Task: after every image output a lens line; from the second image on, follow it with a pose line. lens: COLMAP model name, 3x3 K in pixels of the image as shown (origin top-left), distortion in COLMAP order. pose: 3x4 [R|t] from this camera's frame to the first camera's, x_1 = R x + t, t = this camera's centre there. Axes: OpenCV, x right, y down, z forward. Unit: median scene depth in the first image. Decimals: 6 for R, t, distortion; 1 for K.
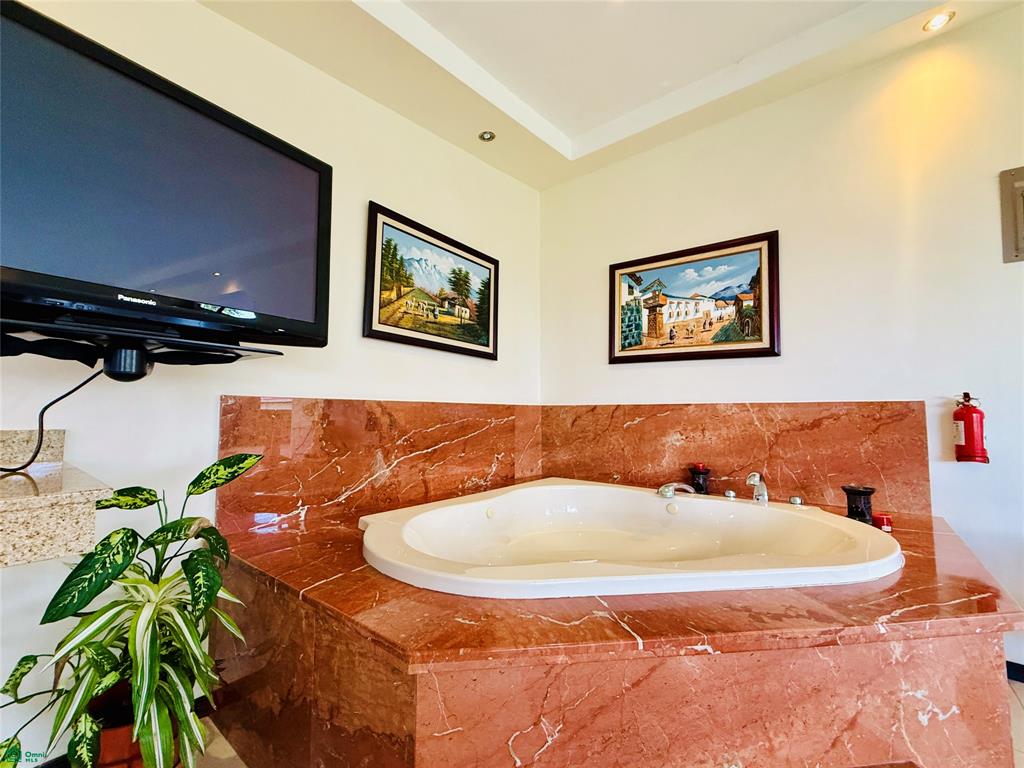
lens RADIAL K [[426.2, 0, 512.0], [0, 426.2, 384.0], [0, 0, 1]] dist [0.000058, 0.000007]
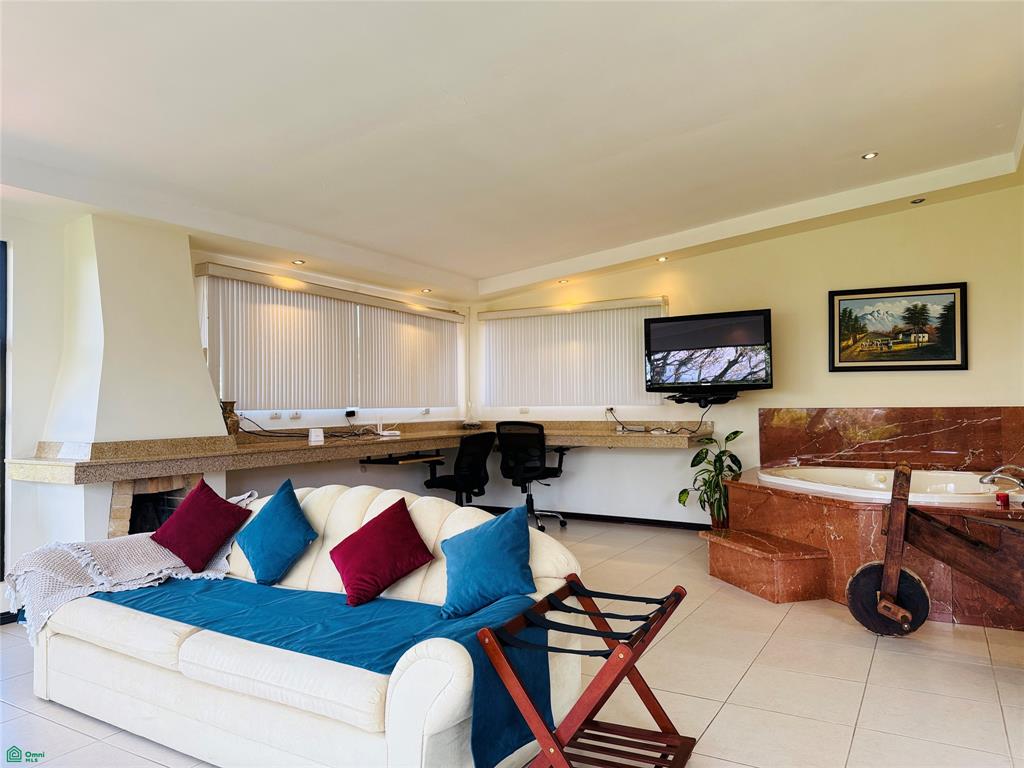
lens RADIAL K [[716.2, 0, 512.0], [0, 716.2, 384.0], [0, 0, 1]] dist [-0.000265, -0.000437]
pose [[0.126923, -0.037113, -0.991218, 2.008986], [0.079131, 0.996494, -0.027178, -0.070712], [0.988751, -0.074987, 0.129414, -0.561868]]
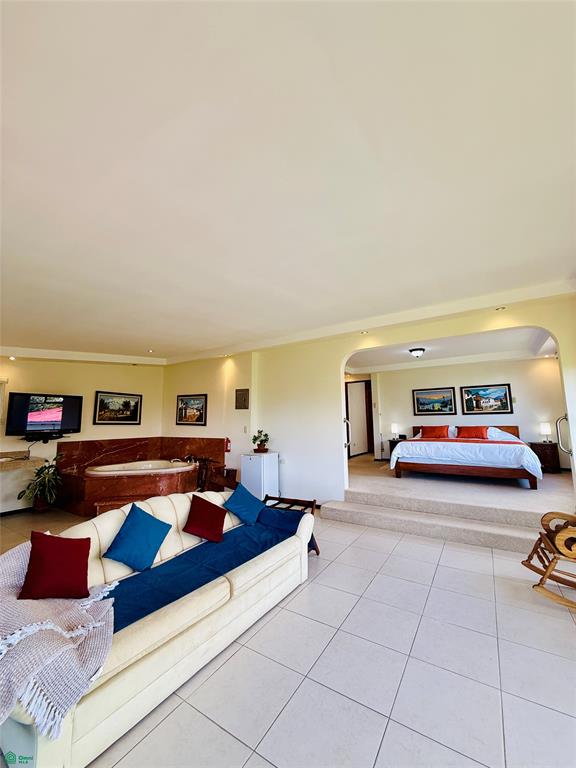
lens RADIAL K [[305.7, 0, 288.0], [0, 305.7, 384.0], [0, 0, 1]] dist [0.000020, -0.000067]
pose [[0.995678, -0.002405, 0.092841, 1.051403], [0.007185, 0.998663, -0.051194, -0.284375], [-0.092594, 0.051640, 0.994364, -1.791318]]
